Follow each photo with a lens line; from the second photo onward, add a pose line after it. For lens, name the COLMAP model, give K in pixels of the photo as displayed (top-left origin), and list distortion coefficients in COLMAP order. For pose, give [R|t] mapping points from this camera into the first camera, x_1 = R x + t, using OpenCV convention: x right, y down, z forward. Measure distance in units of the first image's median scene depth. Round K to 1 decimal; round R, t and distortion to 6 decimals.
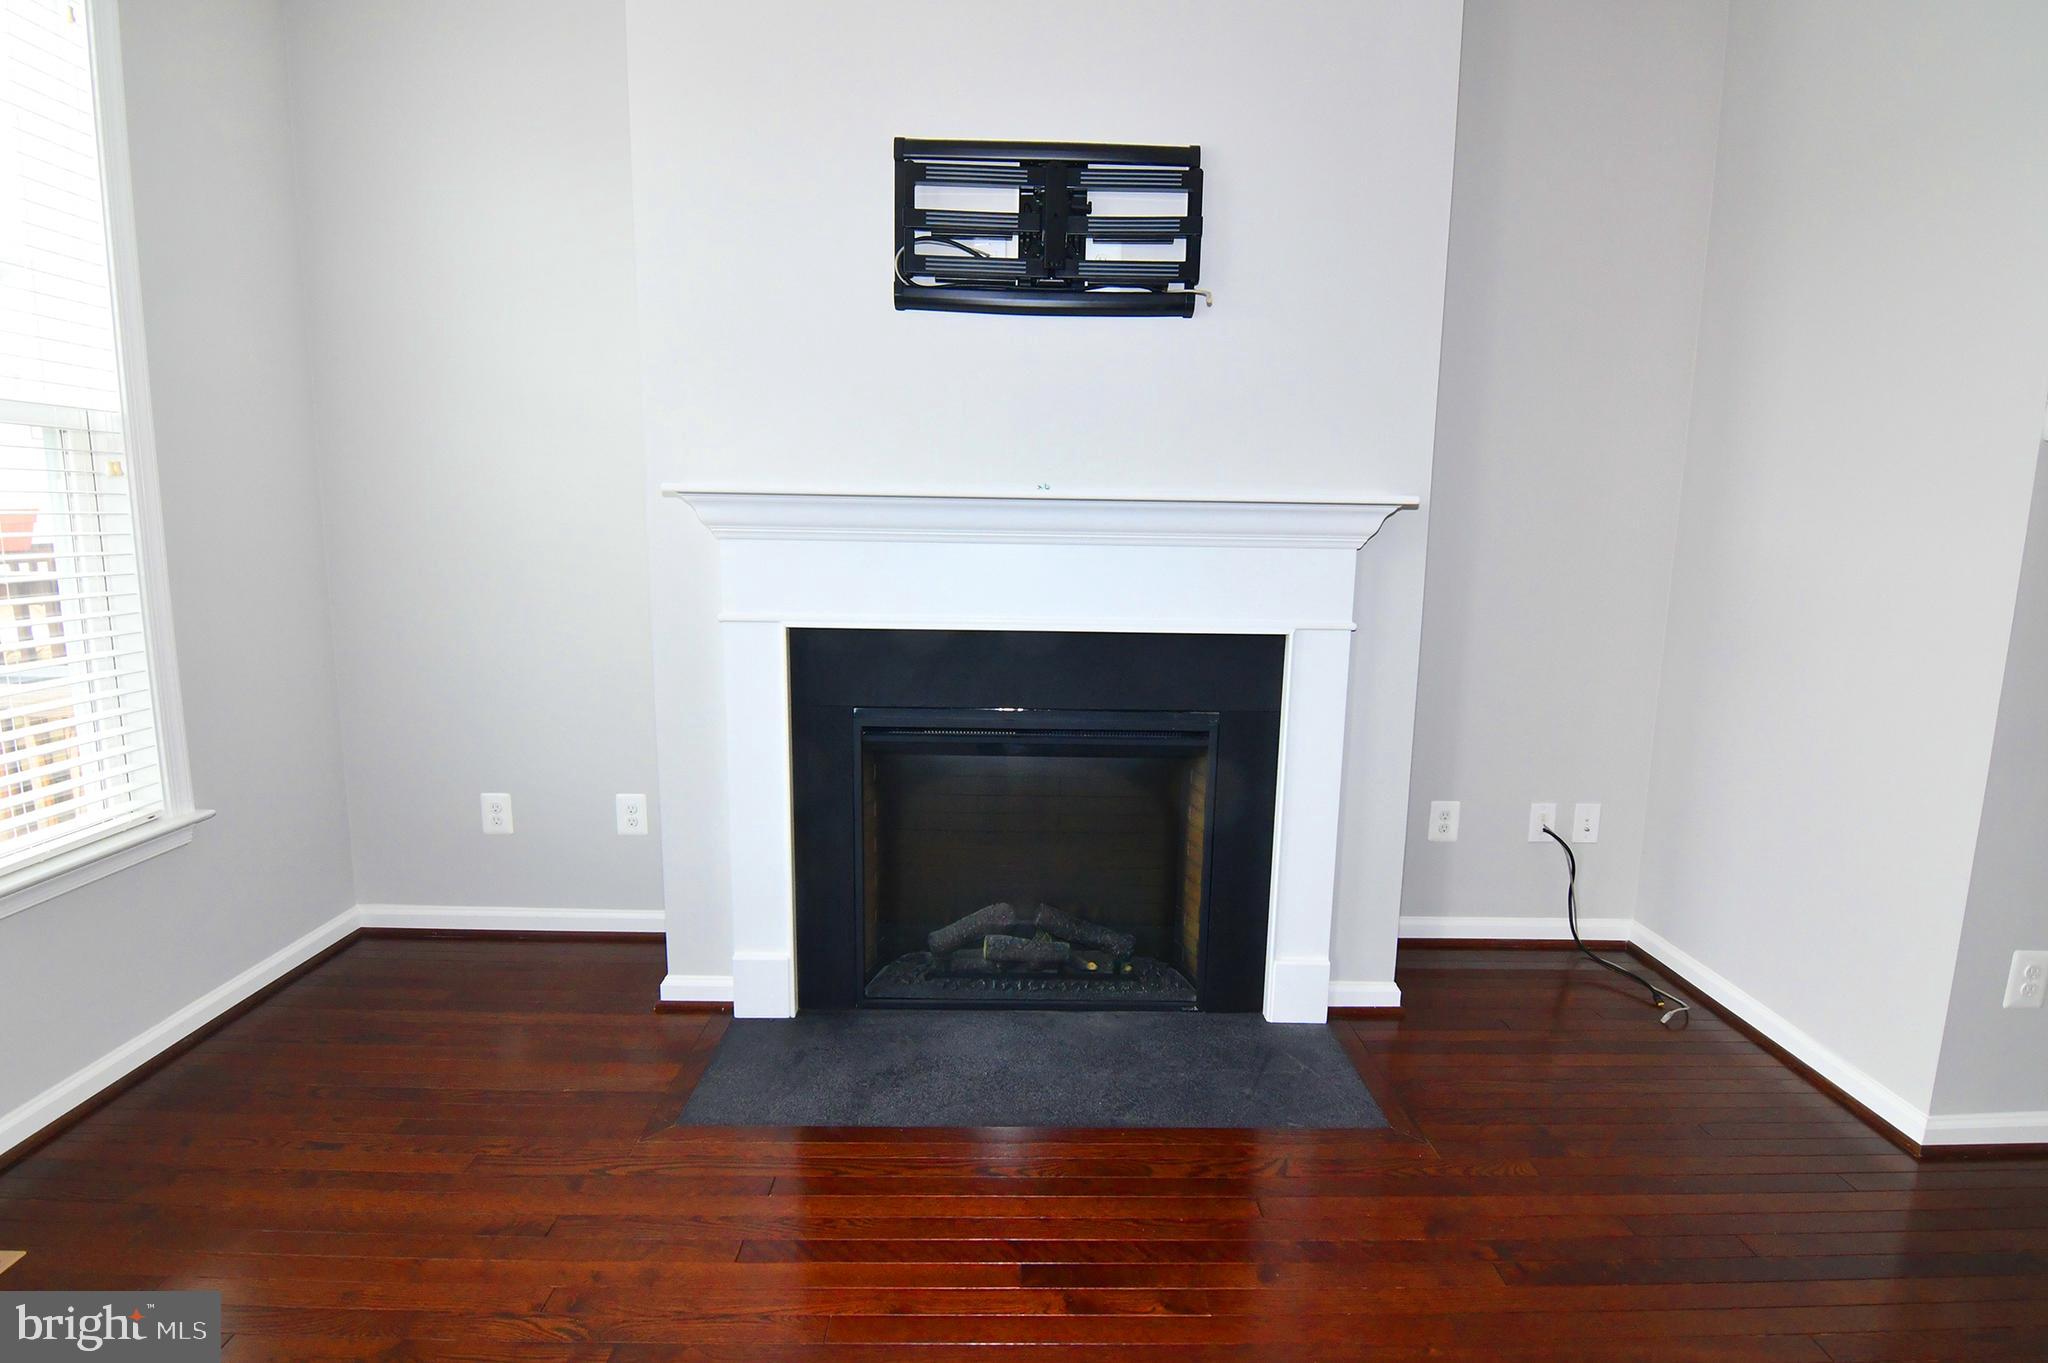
lens RADIAL K [[987.4, 0, 1027.1], [0, 987.4, 666.3], [0, 0, 1]] dist [-0.016769, -0.000929]
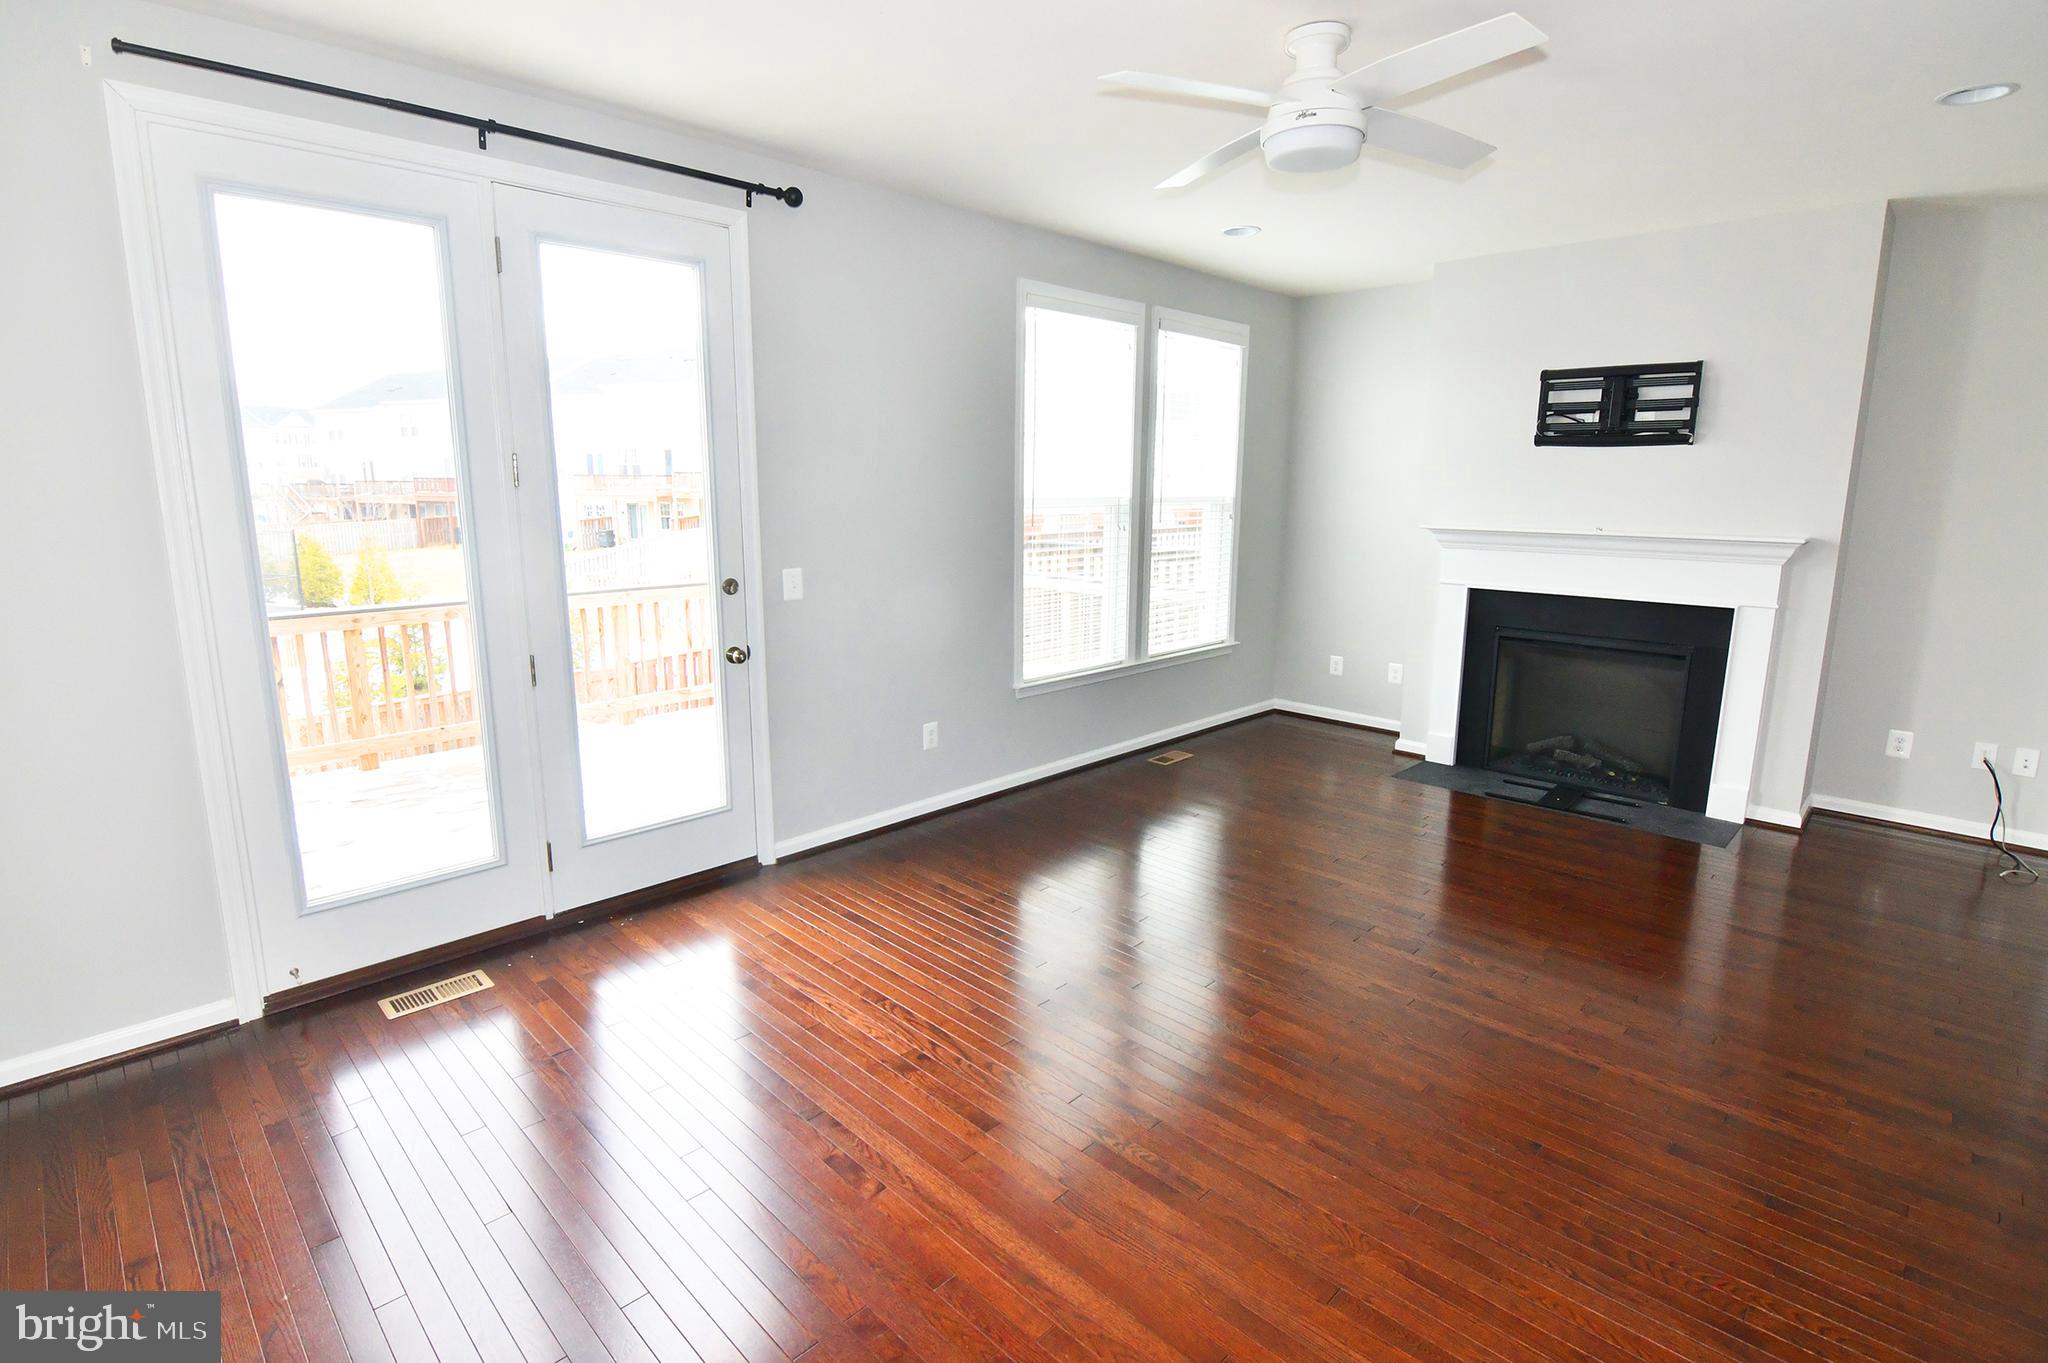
lens RADIAL K [[997.0, 0, 1026.9], [0, 997.0, 663.9], [0, 0, 1]] dist [-0.006458, -0.000388]
pose [[0.703668, 0.117209, -0.700795, 0.657014], [-0.103121, 0.992704, 0.062488, 0.093903], [0.703006, 0.028296, 0.710621, -1.314385]]
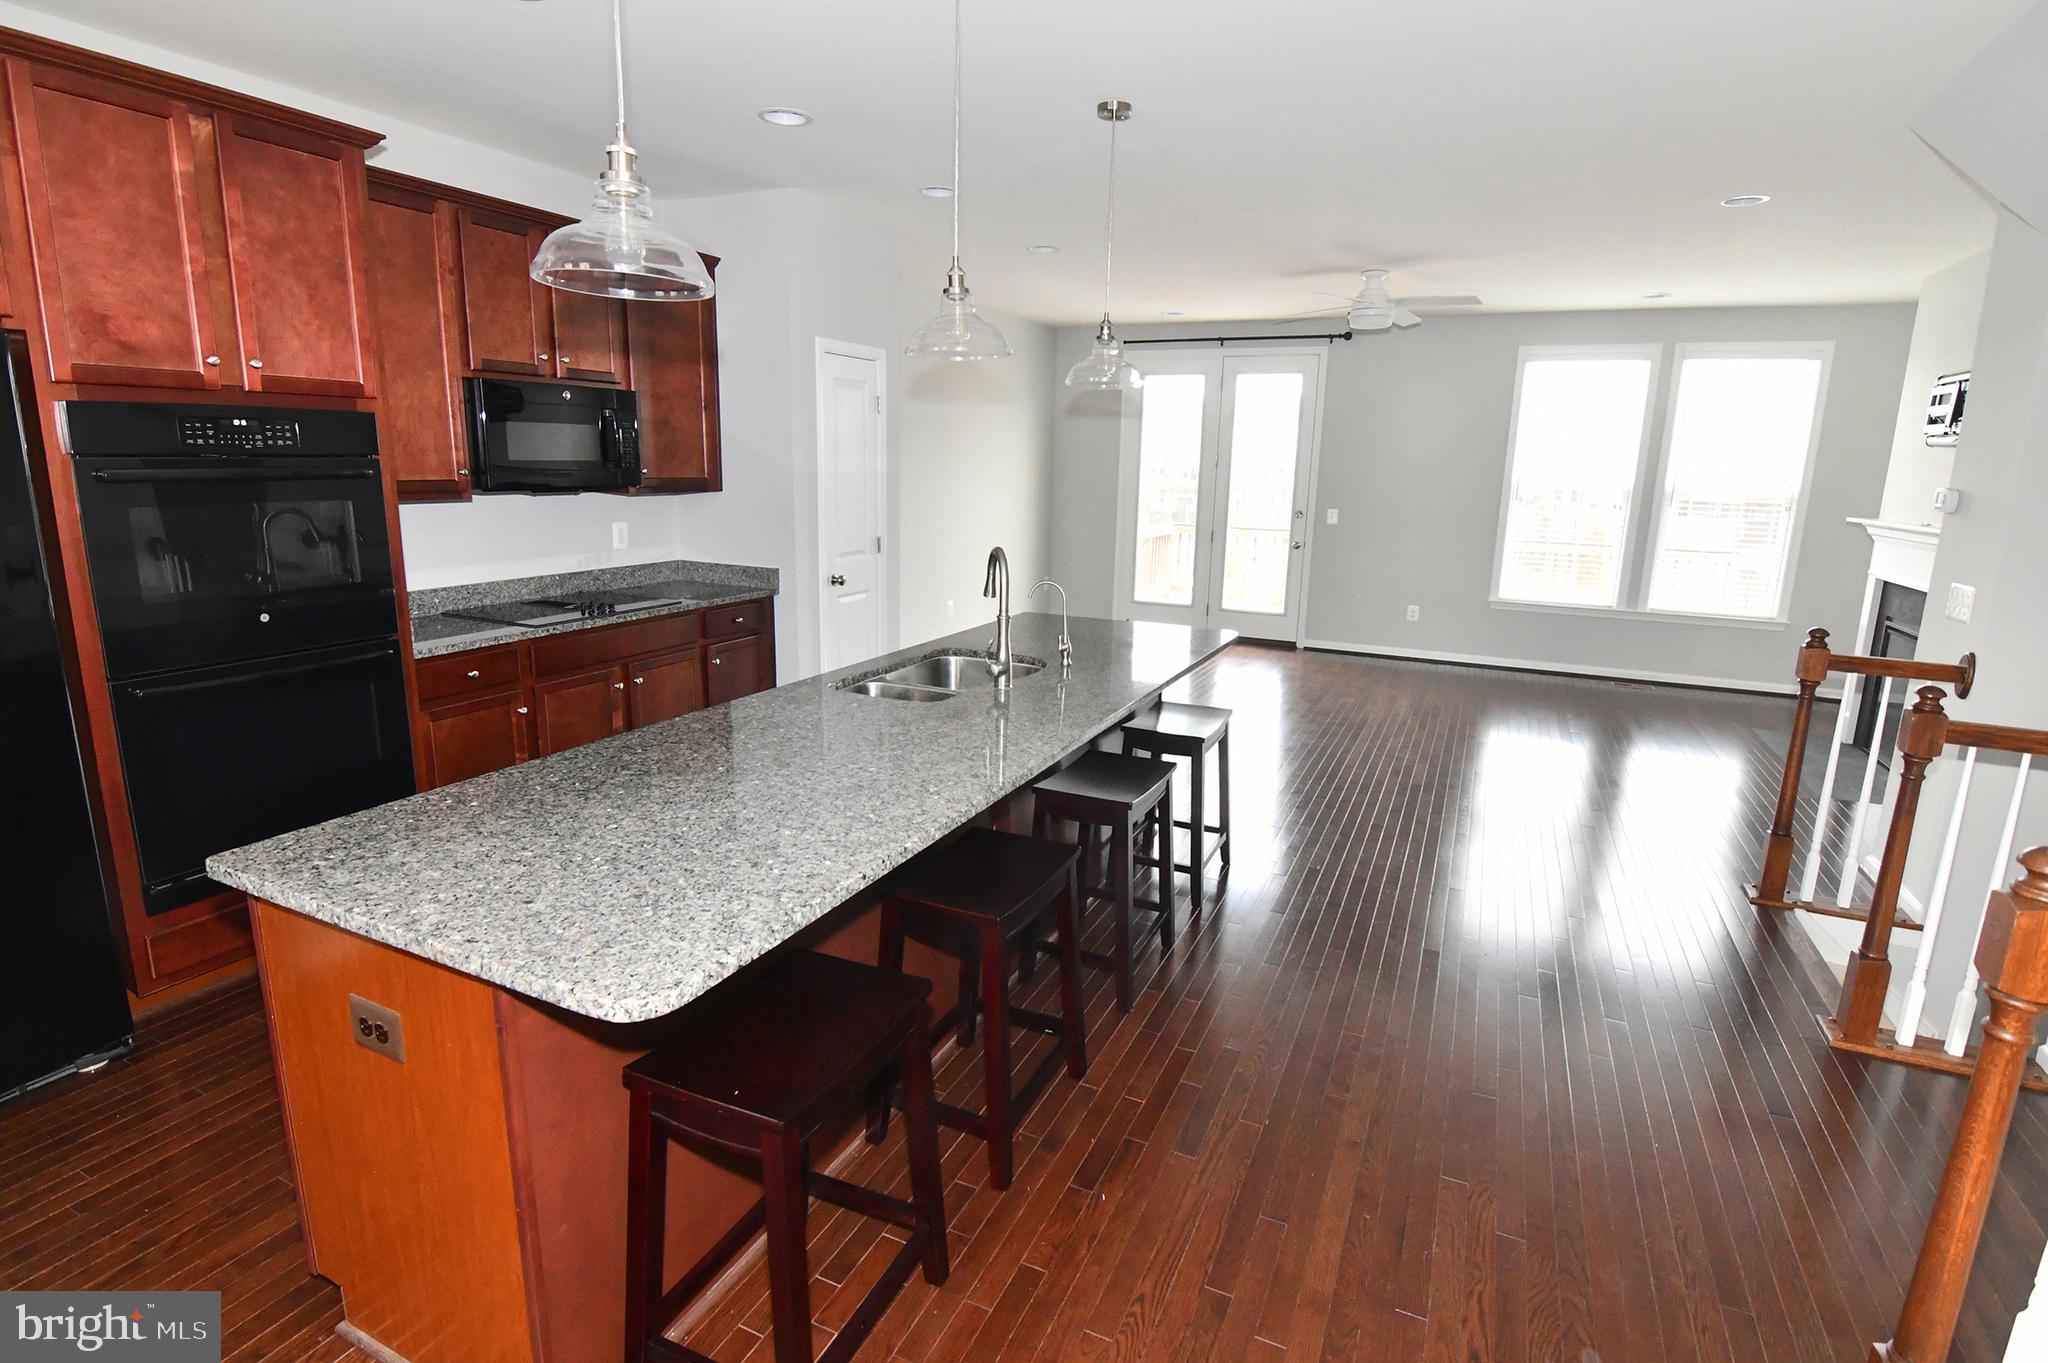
lens RADIAL K [[987.4, 0, 1027.1], [0, 987.4, 666.3], [0, 0, 1]] dist [-0.016769, -0.000929]
pose [[-0.433759, 0.154888, -0.887617, 2.803102], [-0.169058, 0.953629, 0.249022, -0.072768], [0.885027, 0.258074, -0.387460, 0.118360]]
